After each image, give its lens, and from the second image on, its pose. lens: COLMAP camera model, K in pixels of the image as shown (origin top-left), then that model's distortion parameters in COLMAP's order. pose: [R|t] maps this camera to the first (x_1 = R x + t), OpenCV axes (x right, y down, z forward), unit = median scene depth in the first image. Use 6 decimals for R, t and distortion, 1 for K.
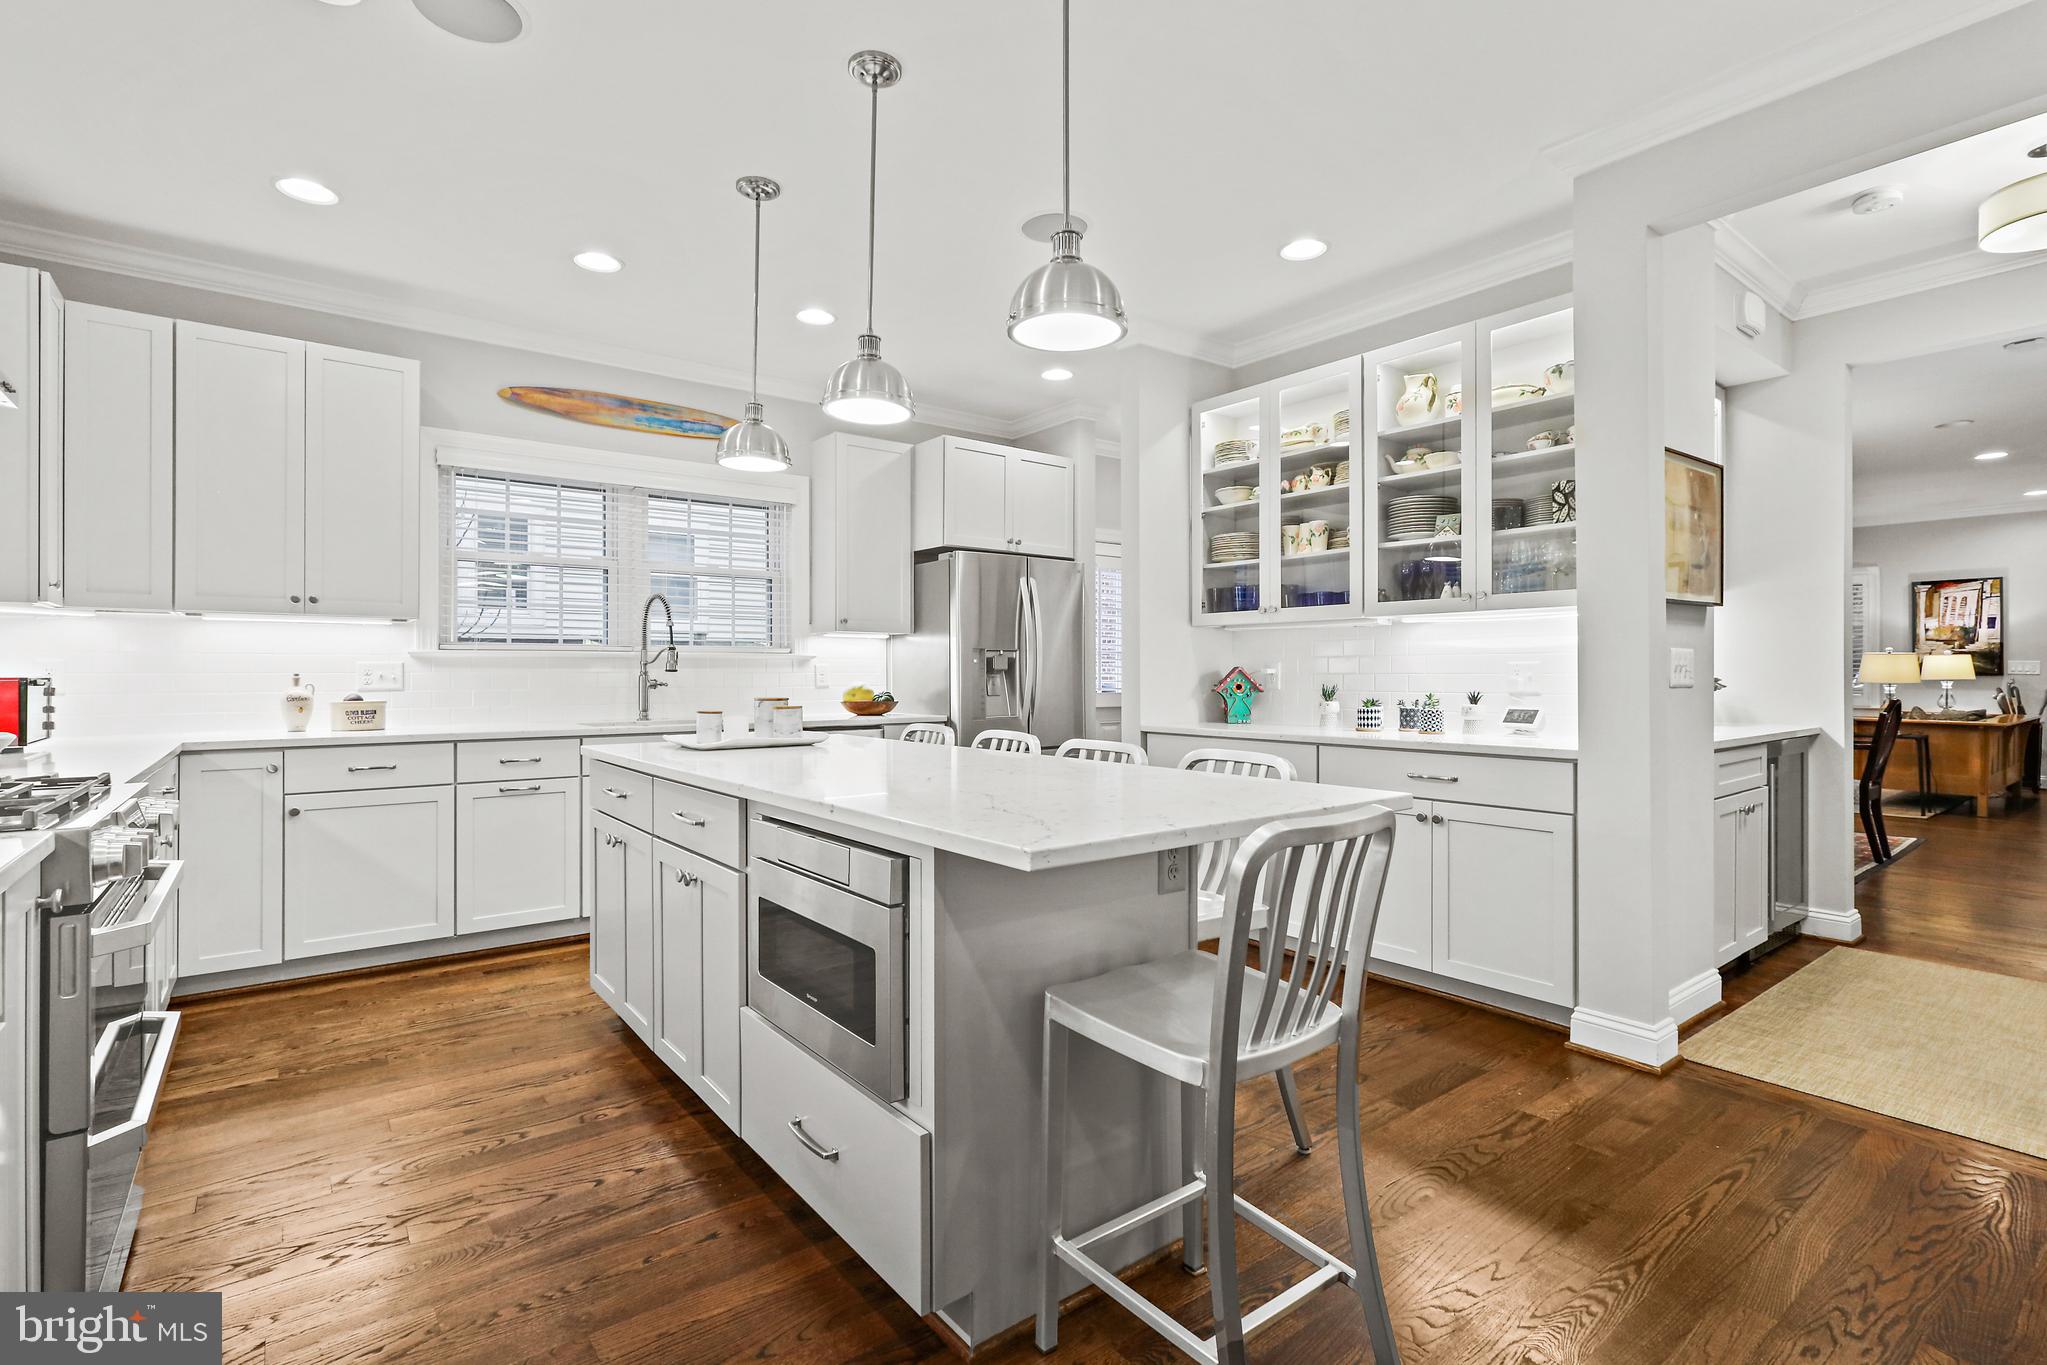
lens RADIAL K [[961.8, 0, 1012.4], [0, 961.8, 667.4], [0, 0, 1]] dist [-0.000161, -0.000779]
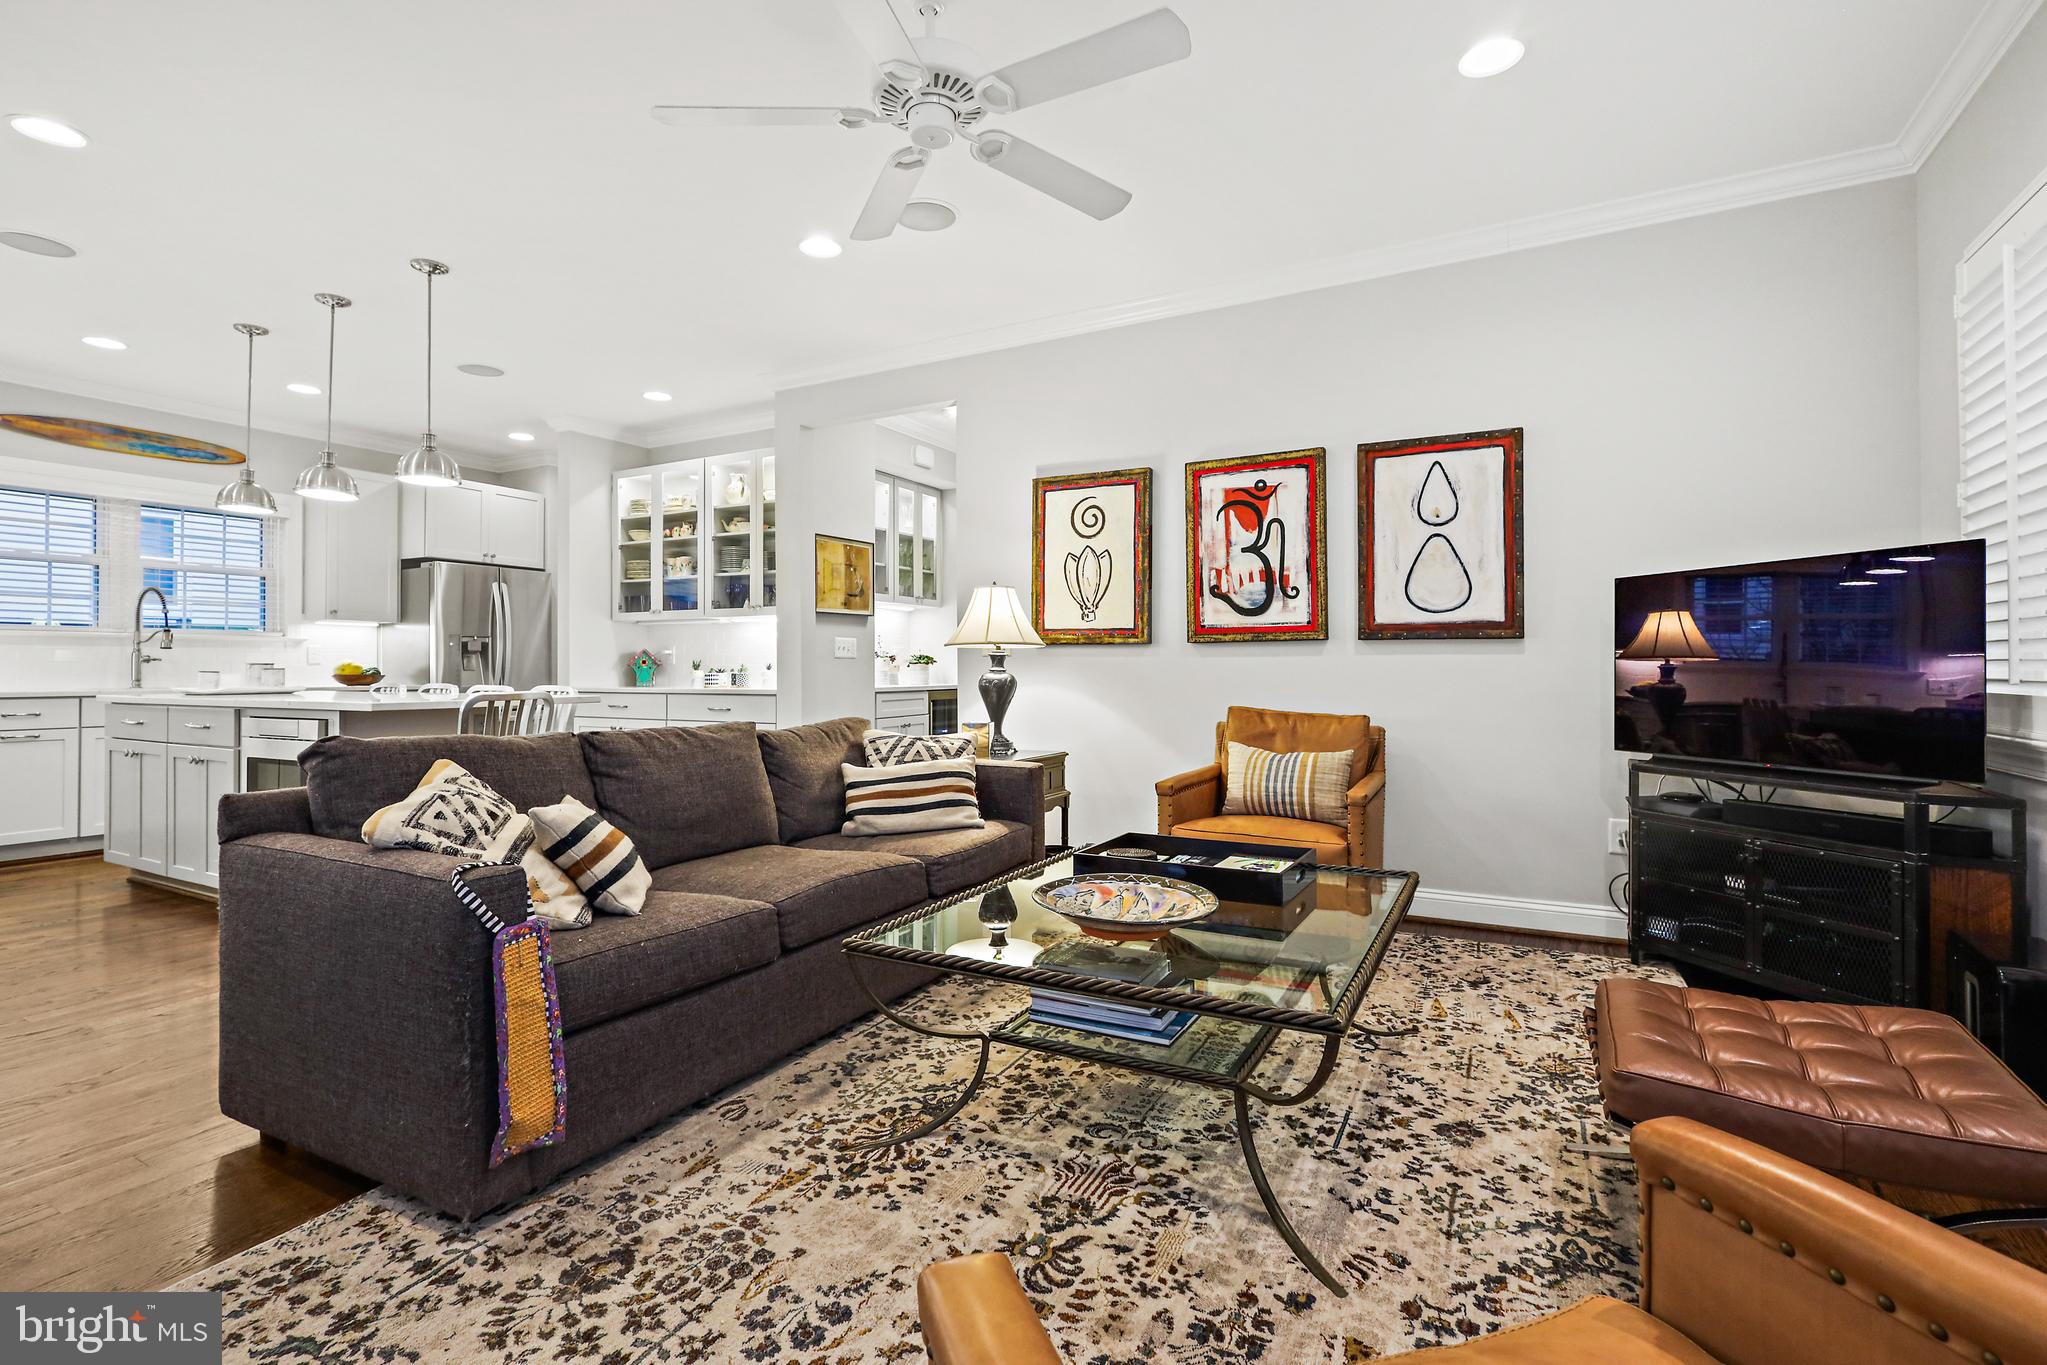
lens RADIAL K [[961.8, 0, 1029.2], [0, 961.8, 662.8], [0, 0, 1]] dist [-0.000161, -0.000779]
pose [[0.915186, 0.003140, 0.403019, 0.188063], [-0.001936, 0.999992, -0.003393, 0.026889], [-0.403027, 0.002324, 0.915185, -0.658967]]
